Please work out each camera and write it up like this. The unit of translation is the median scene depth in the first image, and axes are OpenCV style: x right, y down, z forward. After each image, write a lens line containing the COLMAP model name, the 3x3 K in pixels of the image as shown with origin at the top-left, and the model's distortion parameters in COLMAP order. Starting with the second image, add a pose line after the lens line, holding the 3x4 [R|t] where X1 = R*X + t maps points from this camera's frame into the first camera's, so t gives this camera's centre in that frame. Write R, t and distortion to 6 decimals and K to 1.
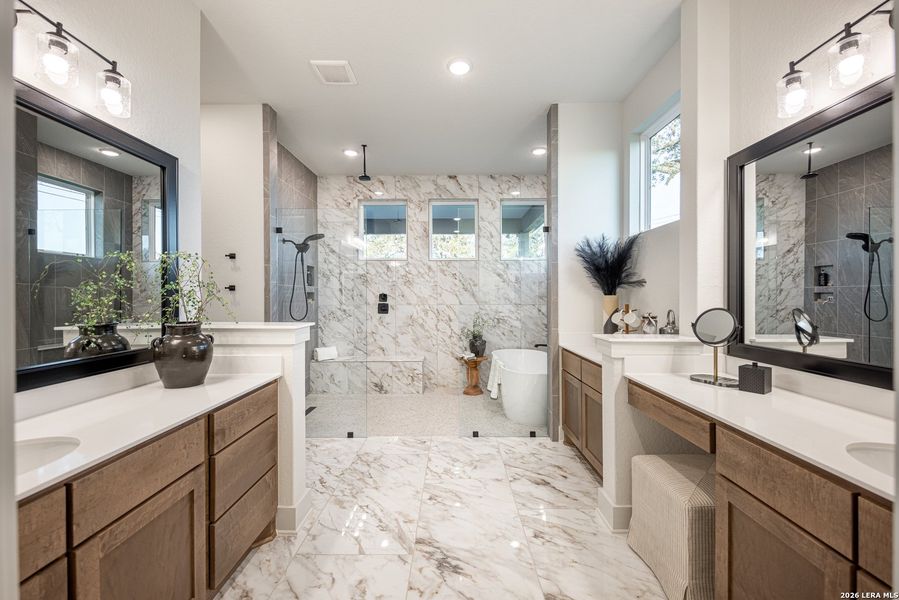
lens RADIAL K [[371.8, 0, 450.0], [0, 371.8, 298.9], [0, 0, 1]] dist [0.003760, 0.000050]
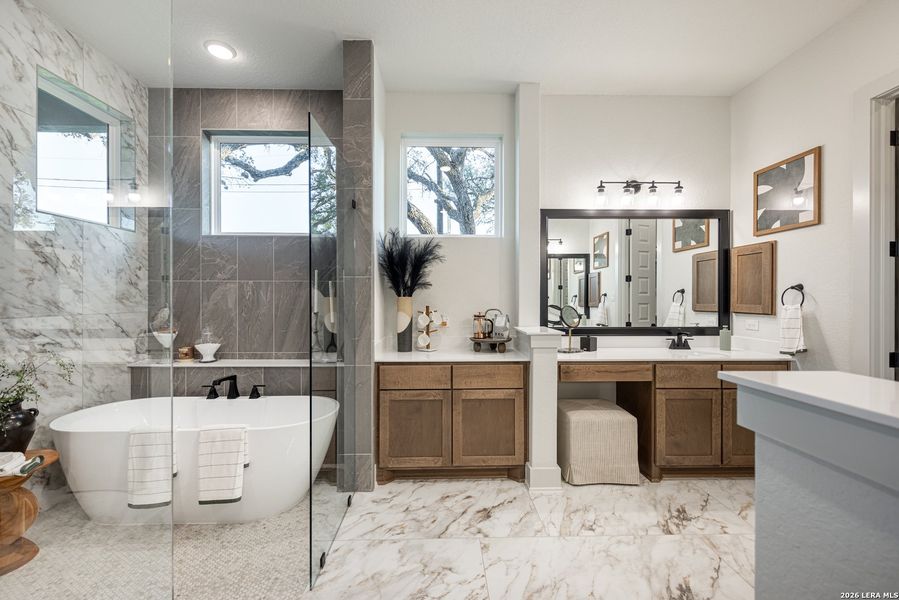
lens RADIAL K [[371.8, 0, 450.6], [0, 371.8, 298.8], [0, 0, 1]] dist [0.003760, 0.000050]
pose [[-0.040780, 0.000326, 0.999168, -0.601672], [0.005086, 0.999987, -0.000118, -0.004783], [-0.999155, 0.005077, -0.040781, 1.089764]]
